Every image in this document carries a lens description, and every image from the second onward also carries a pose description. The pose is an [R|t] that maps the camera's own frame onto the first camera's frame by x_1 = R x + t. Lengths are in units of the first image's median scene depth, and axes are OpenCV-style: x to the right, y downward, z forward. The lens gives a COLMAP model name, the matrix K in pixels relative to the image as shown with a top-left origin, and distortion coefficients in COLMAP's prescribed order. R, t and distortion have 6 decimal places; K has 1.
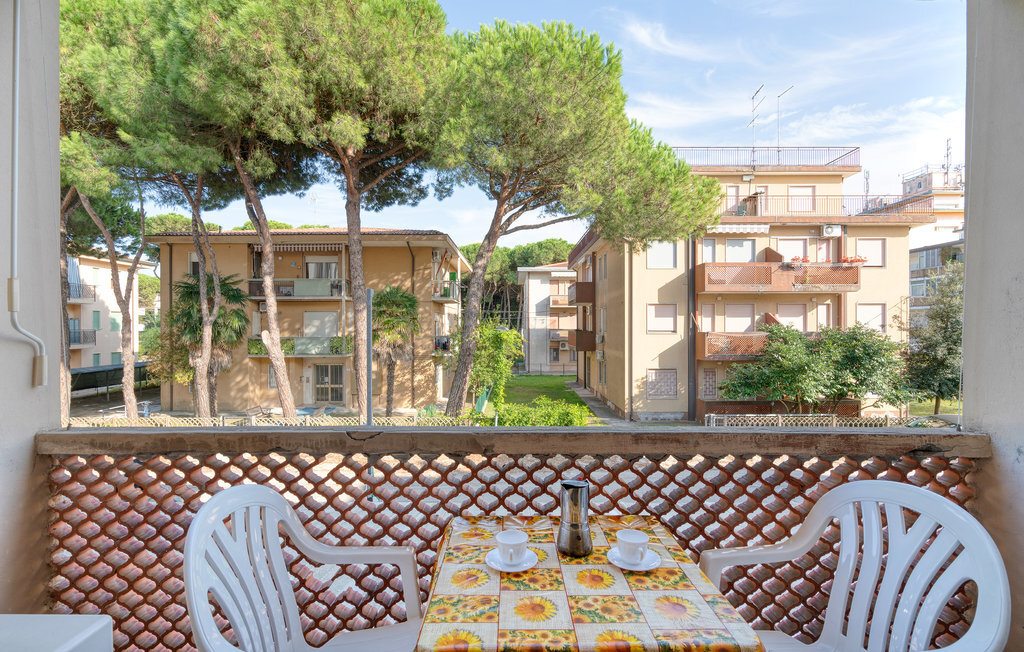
lens RADIAL K [[473.9, 0, 514.5], [0, 473.9, 326.3], [0, 0, 1]] dist [-0.001323, 0.001178]
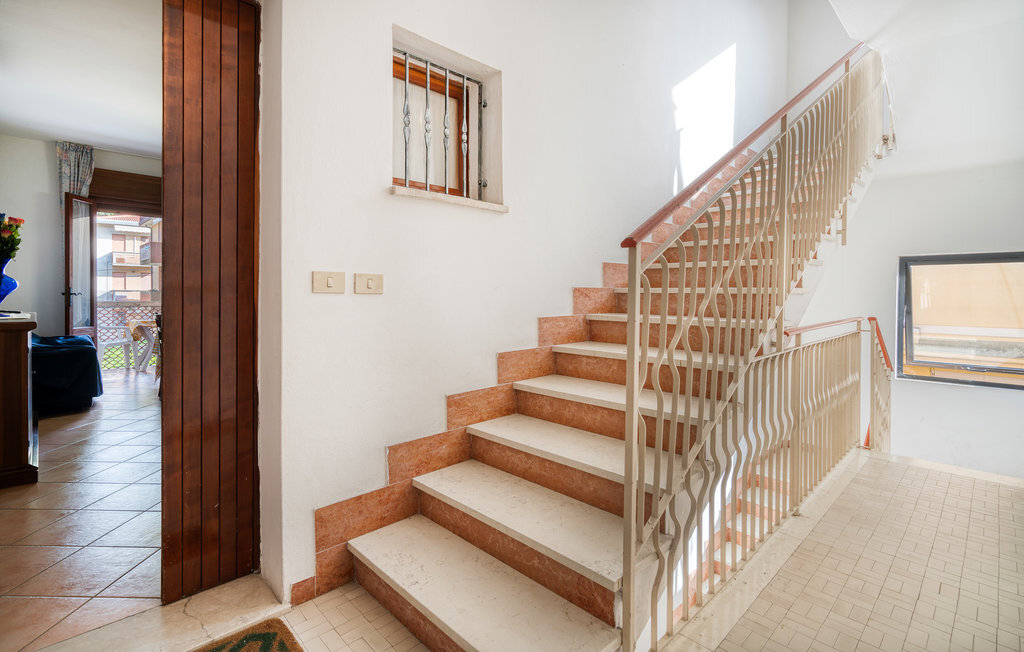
lens RADIAL K [[473.9, 0, 509.1], [0, 473.9, 293.4], [0, 0, 1]] dist [-0.001323, 0.001178]
pose [[0.709823, -0.003785, 0.704370, -0.032993], [-0.002068, 0.999970, 0.007457, 0.004864], [-0.704377, -0.006750, 0.709794, -0.210969]]
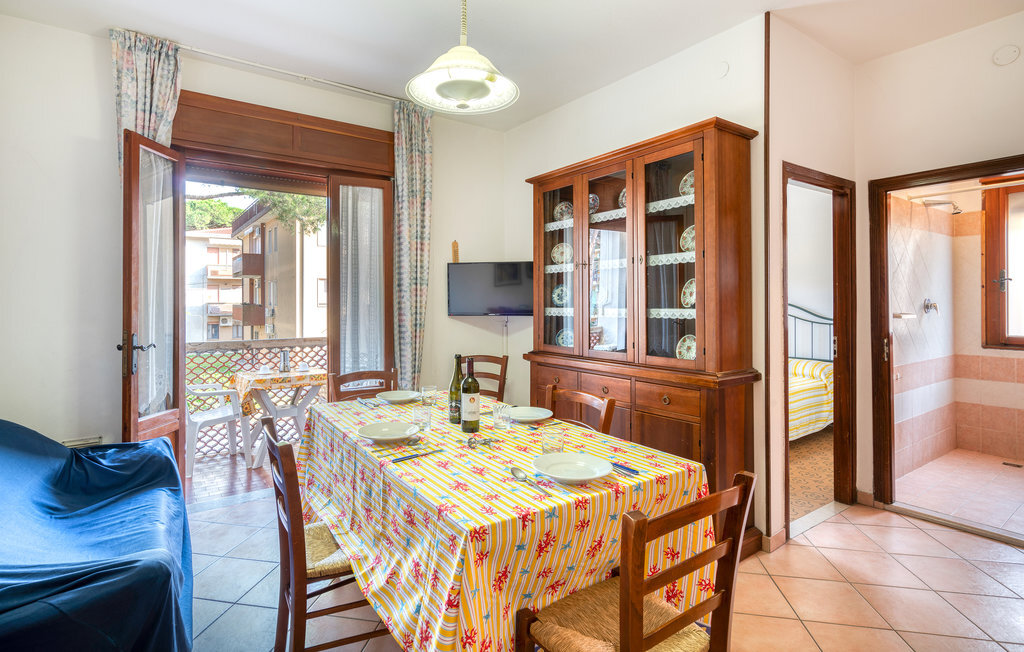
lens RADIAL K [[500.0, 0, 482.7], [0, 500.0, 296.5], [0, 0, 1]] dist [0.010360, -0.000118]
pose [[0.832633, 0.001824, 0.553823, -0.024190], [0.001330, 0.999985, -0.005292, -0.000627], [-0.553824, 0.005143, 0.832618, -0.097638]]
